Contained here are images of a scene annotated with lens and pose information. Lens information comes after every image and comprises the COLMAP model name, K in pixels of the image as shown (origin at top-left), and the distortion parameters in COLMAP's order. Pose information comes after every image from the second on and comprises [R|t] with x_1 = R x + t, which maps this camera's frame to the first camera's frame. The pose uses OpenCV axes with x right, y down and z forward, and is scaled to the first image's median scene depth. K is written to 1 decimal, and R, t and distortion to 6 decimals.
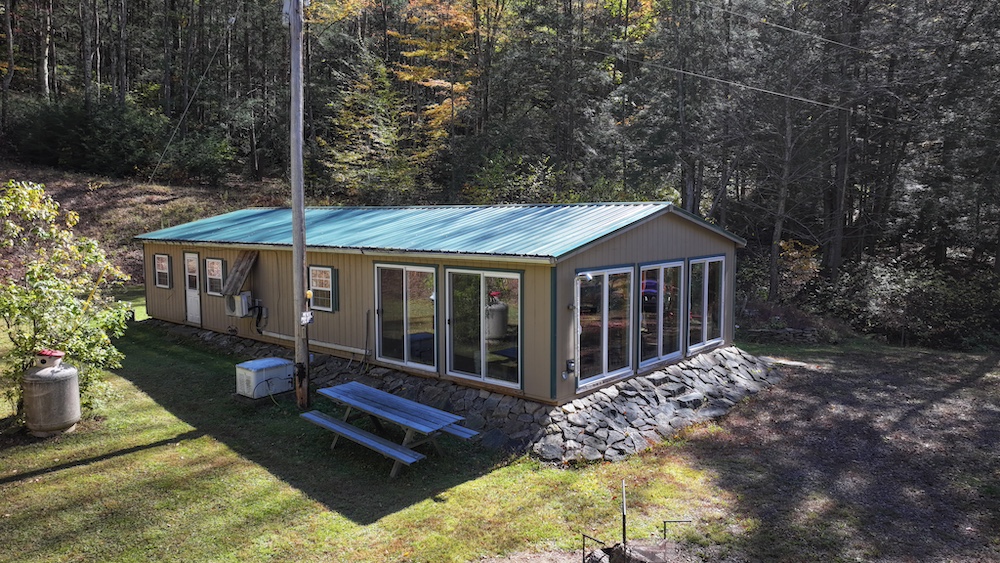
lens RADIAL K [[745.6, 0, 500.0], [0, 745.6, 281.5], [0, 0, 1]] dist [0.004224, 0.000625]
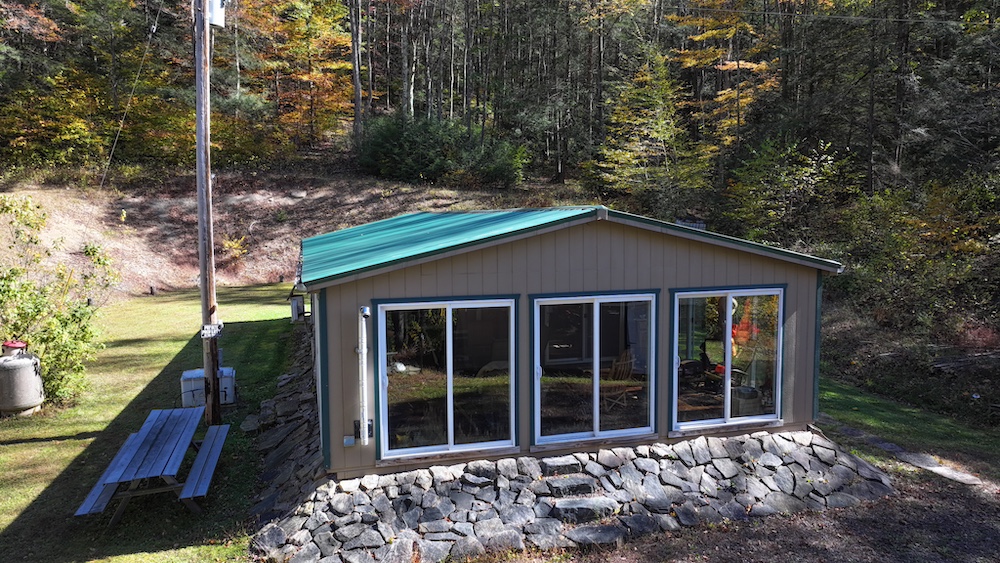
lens RADIAL K [[723.8, 0, 500.0], [0, 723.8, 281.5], [0, 0, 1]] dist [0.008916, -0.000719]
pose [[0.821386, 0.049664, -0.568206, 0.521349], [-0.047080, 0.998706, 0.019233, -0.046084], [0.568426, 0.010953, 0.822661, 0.410411]]
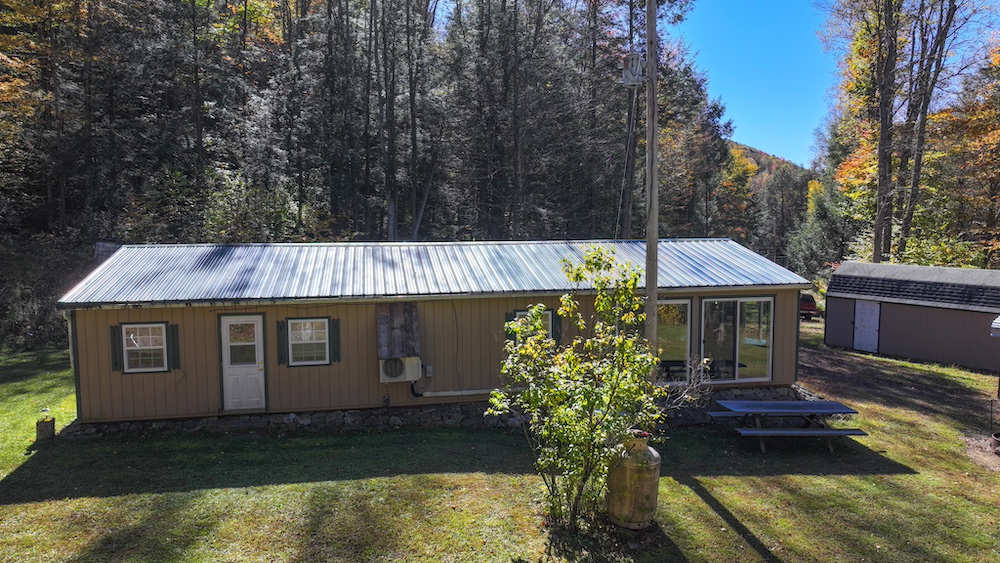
lens RADIAL K [[723.8, 0, 500.0], [0, 723.8, 281.5], [0, 0, 1]] dist [0.008916, -0.000719]
pose [[0.592473, -0.063449, 0.803088, -1.121394], [0.079486, 0.996633, 0.020099, -0.088418], [-0.801659, 0.051926, 0.595521, 0.497491]]
